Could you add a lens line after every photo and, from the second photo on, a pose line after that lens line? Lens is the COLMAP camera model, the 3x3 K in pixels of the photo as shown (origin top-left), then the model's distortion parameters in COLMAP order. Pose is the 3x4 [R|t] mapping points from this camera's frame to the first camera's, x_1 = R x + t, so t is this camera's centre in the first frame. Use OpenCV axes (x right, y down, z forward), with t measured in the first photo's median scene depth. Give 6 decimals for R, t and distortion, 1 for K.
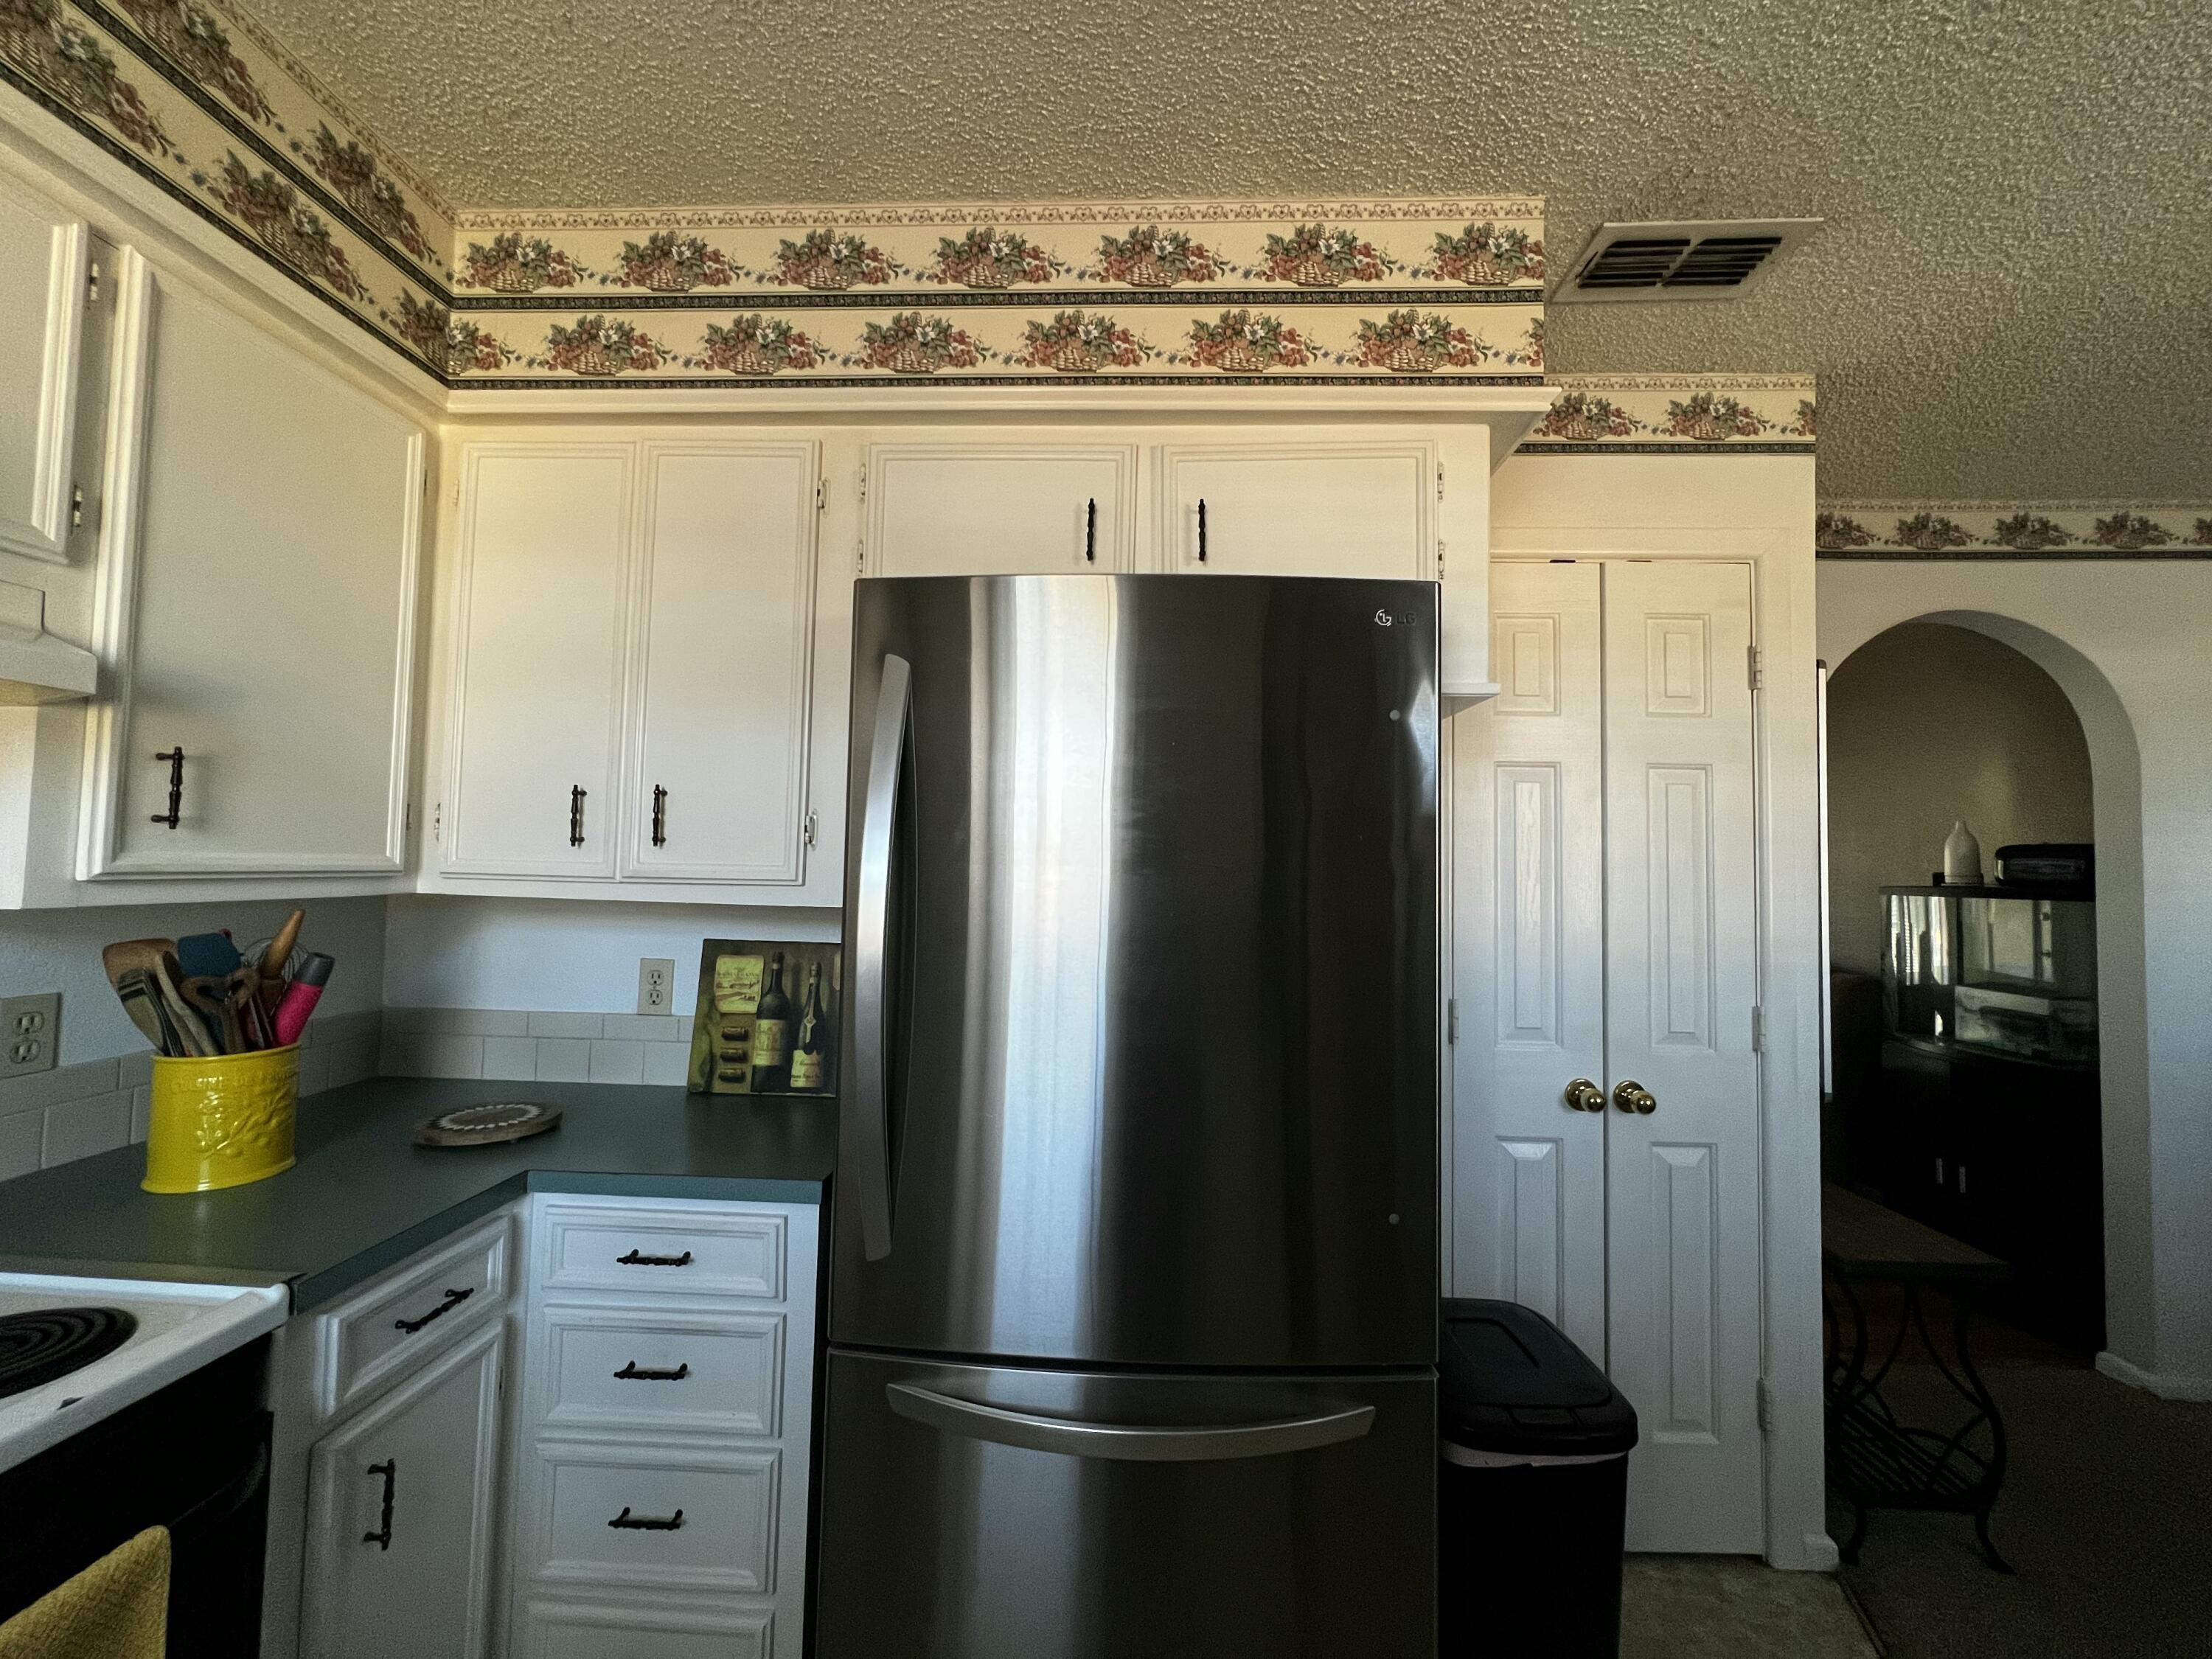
lens RADIAL K [[882.0, 0, 1101.4], [0, 882.0, 826.7], [0, 0, 1]] dist [-0.001646, 0.000346]
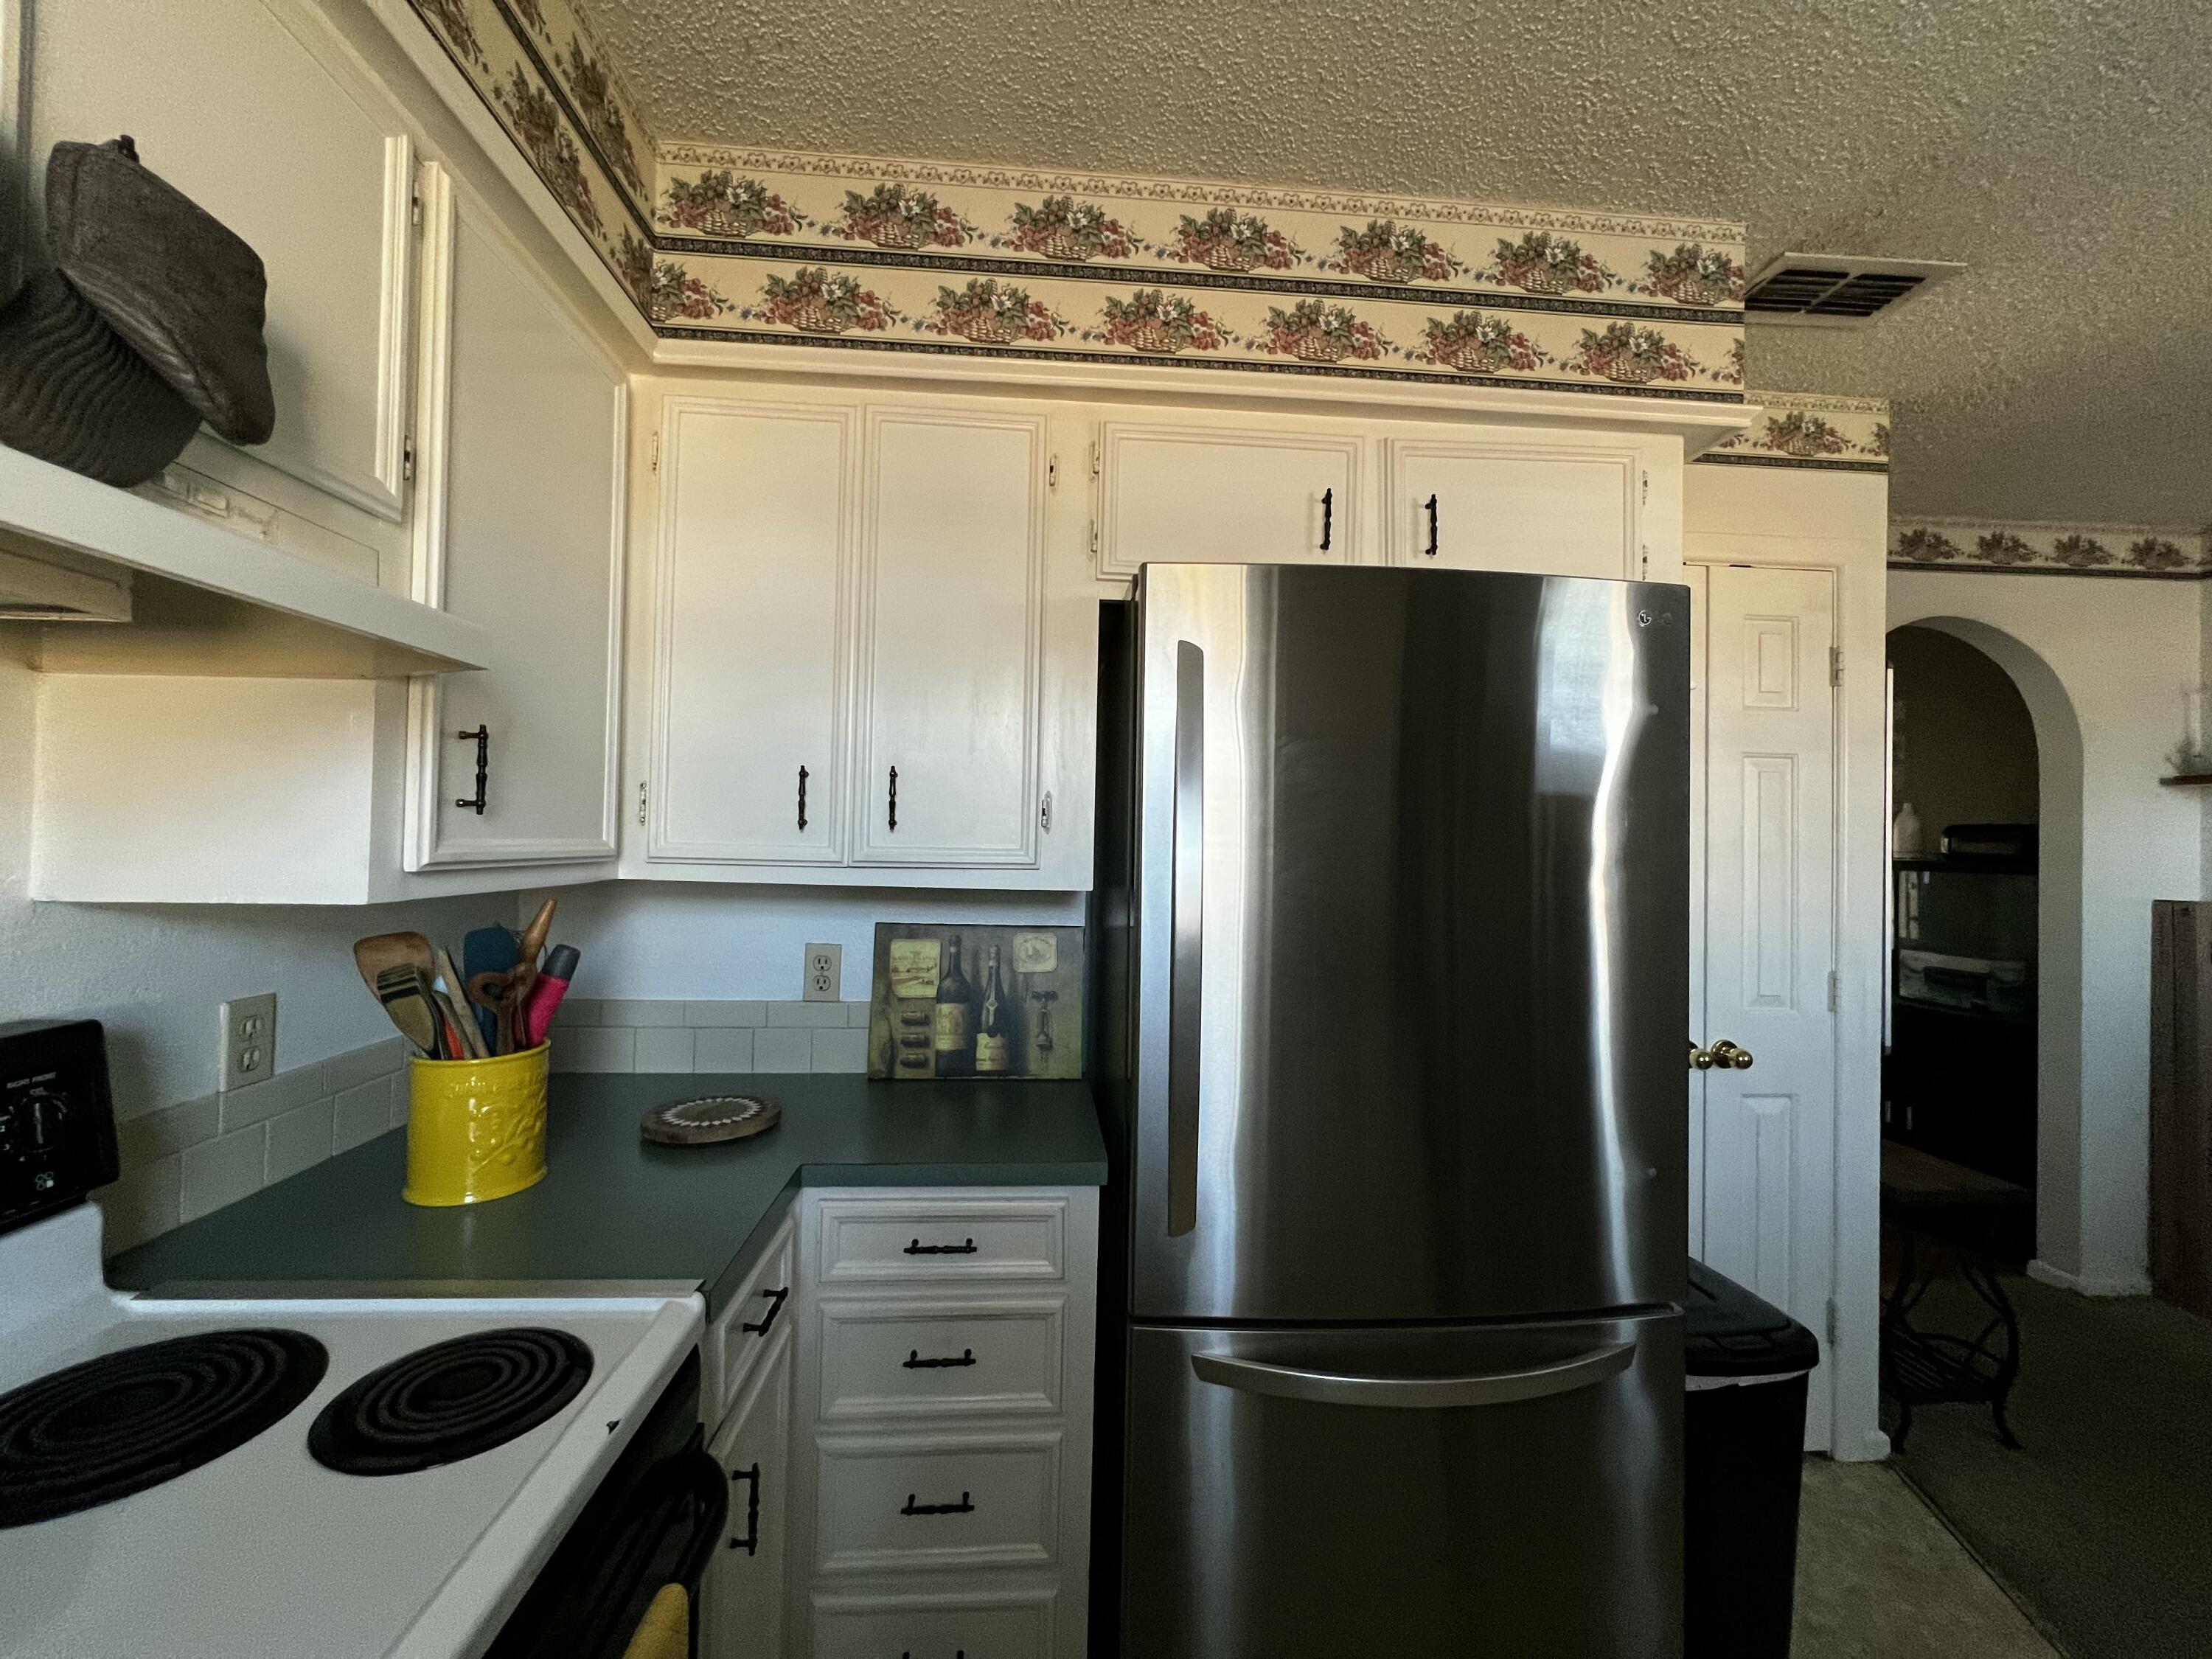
lens RADIAL K [[882.0, 0, 1101.4], [0, 882.0, 826.7], [0, 0, 1]] dist [-0.001646, 0.000346]
pose [[0.993029, 0.001203, 0.117861, -0.385055], [-0.004797, 0.999532, 0.030218, -0.011446], [-0.117769, -0.030573, 0.992570, 0.007777]]
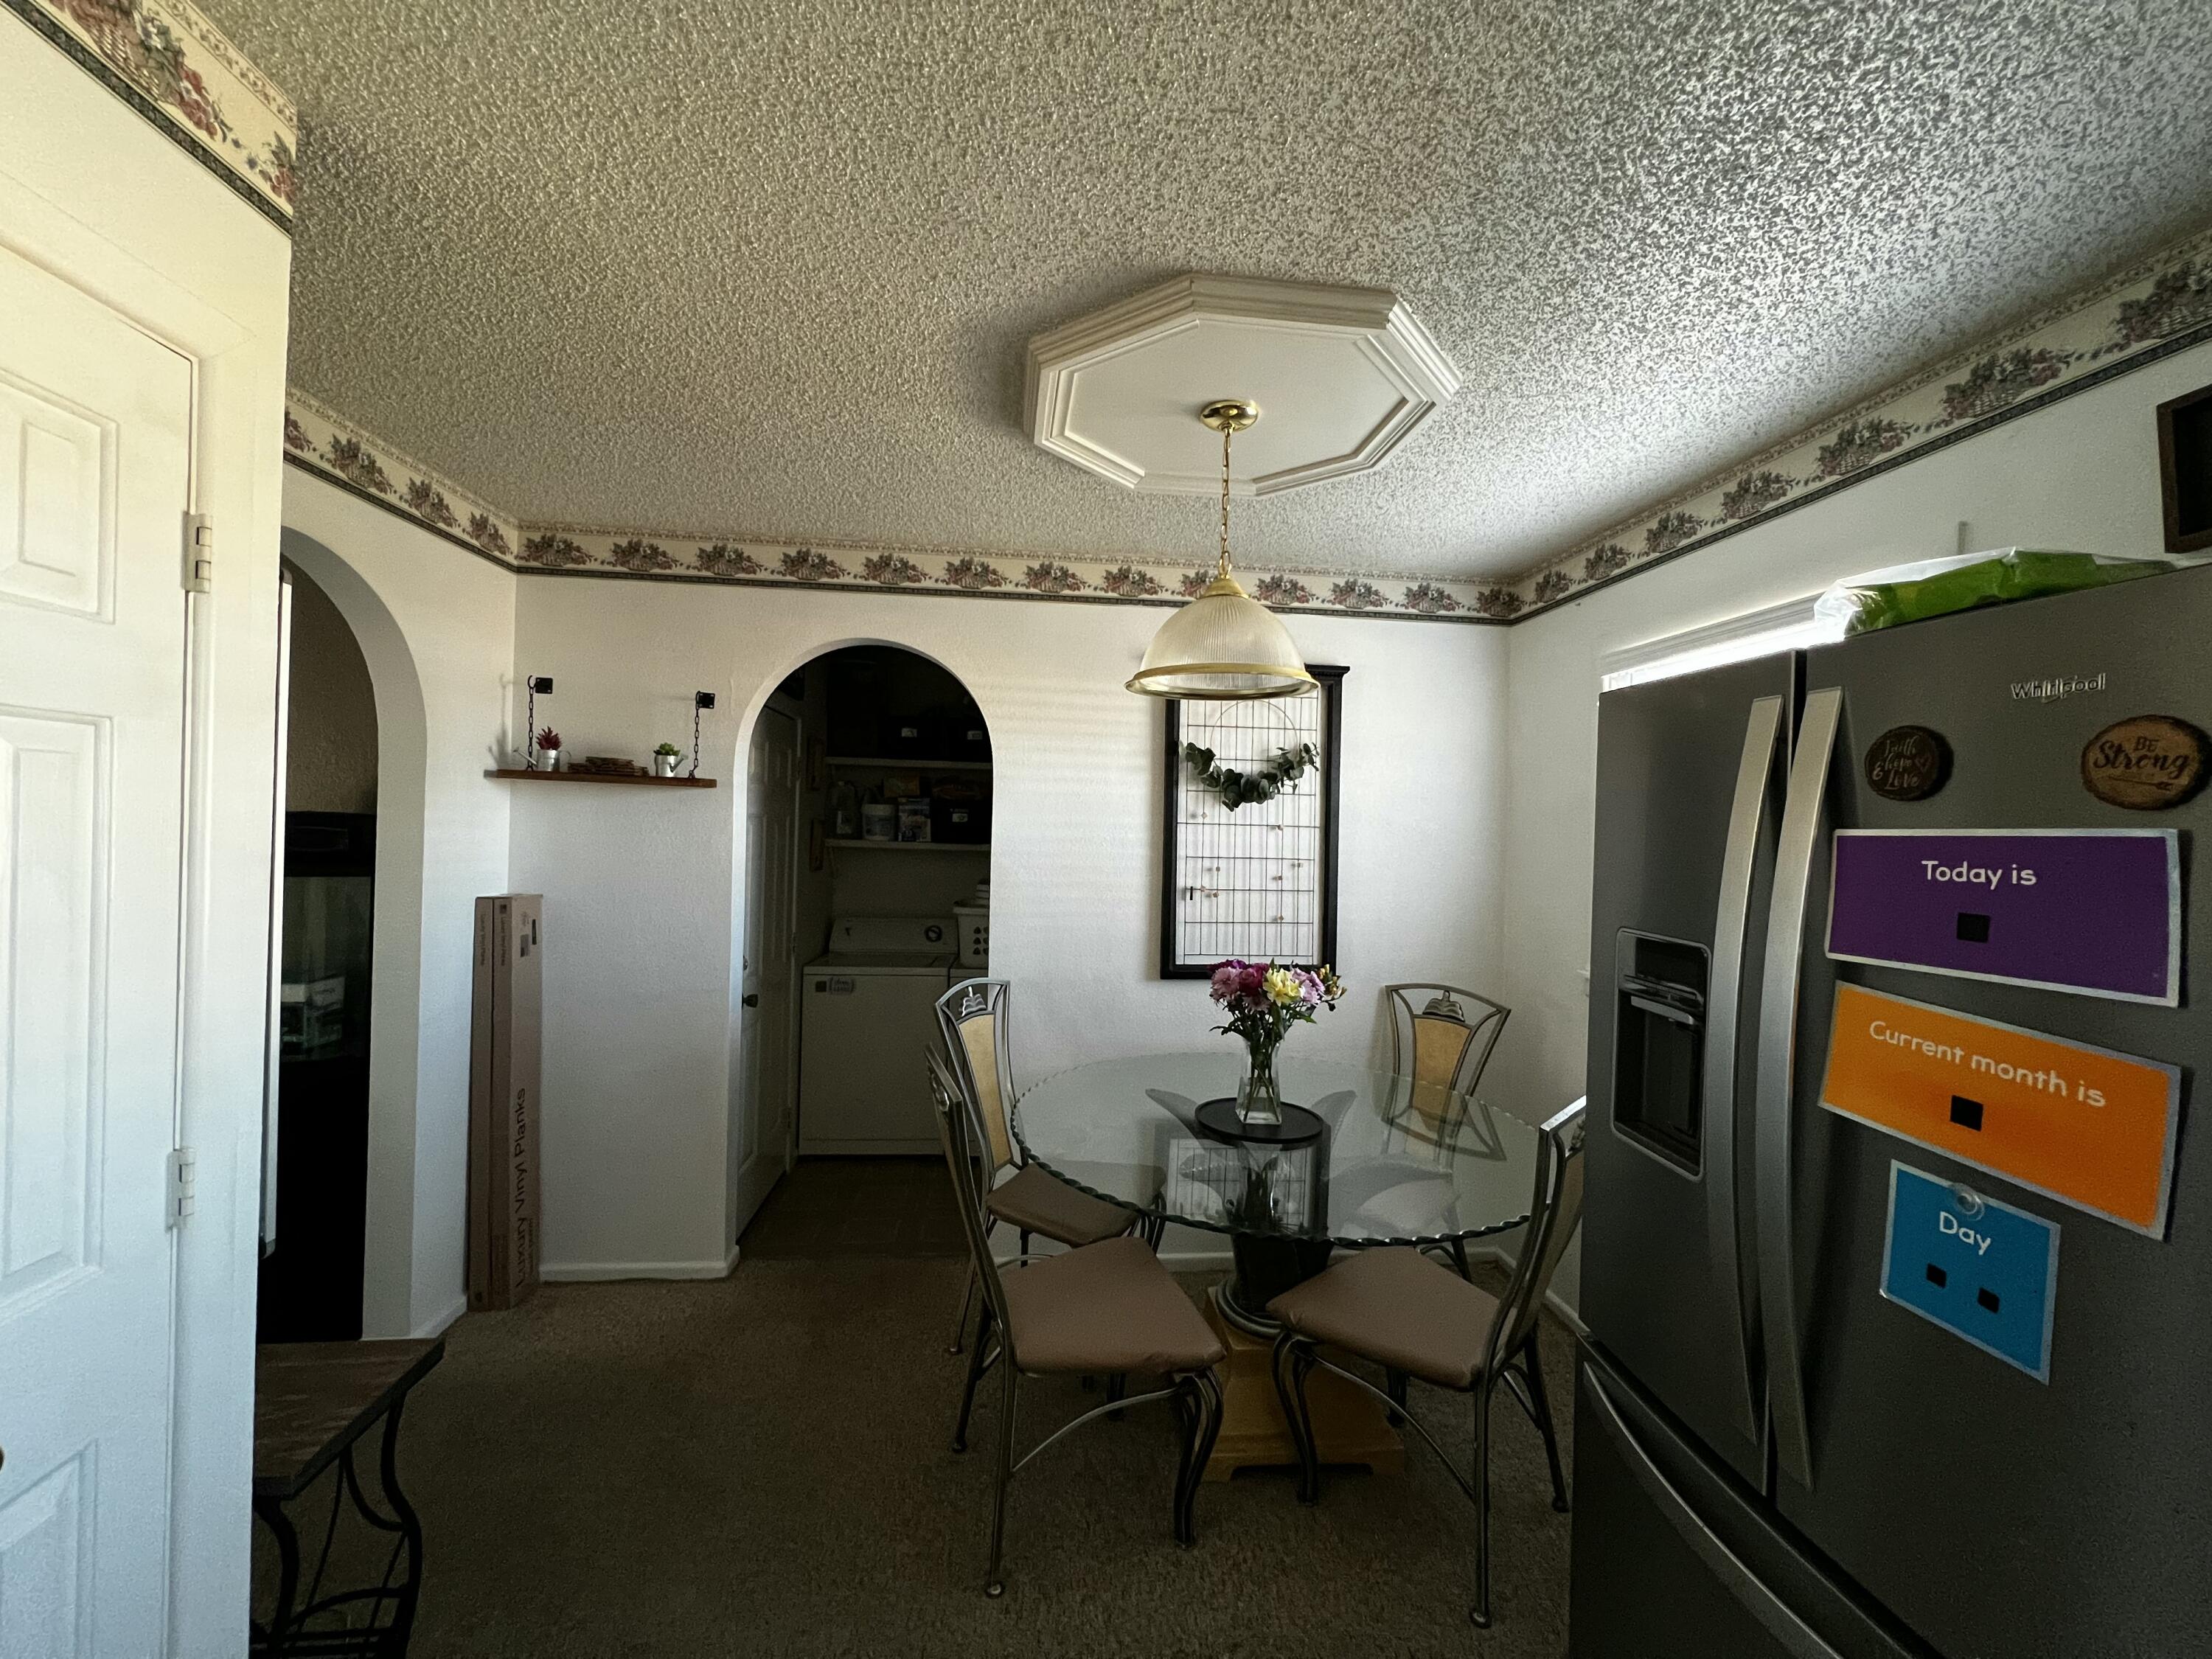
lens RADIAL K [[882.0, 0, 1101.4], [0, 882.0, 826.7], [0, 0, 1]] dist [-0.001646, 0.000346]
pose [[-0.144183, -0.023378, 0.989275, 0.123346], [-0.074263, 0.997157, 0.012741, -0.070857], [-0.986761, -0.071629, -0.145509, 0.632613]]
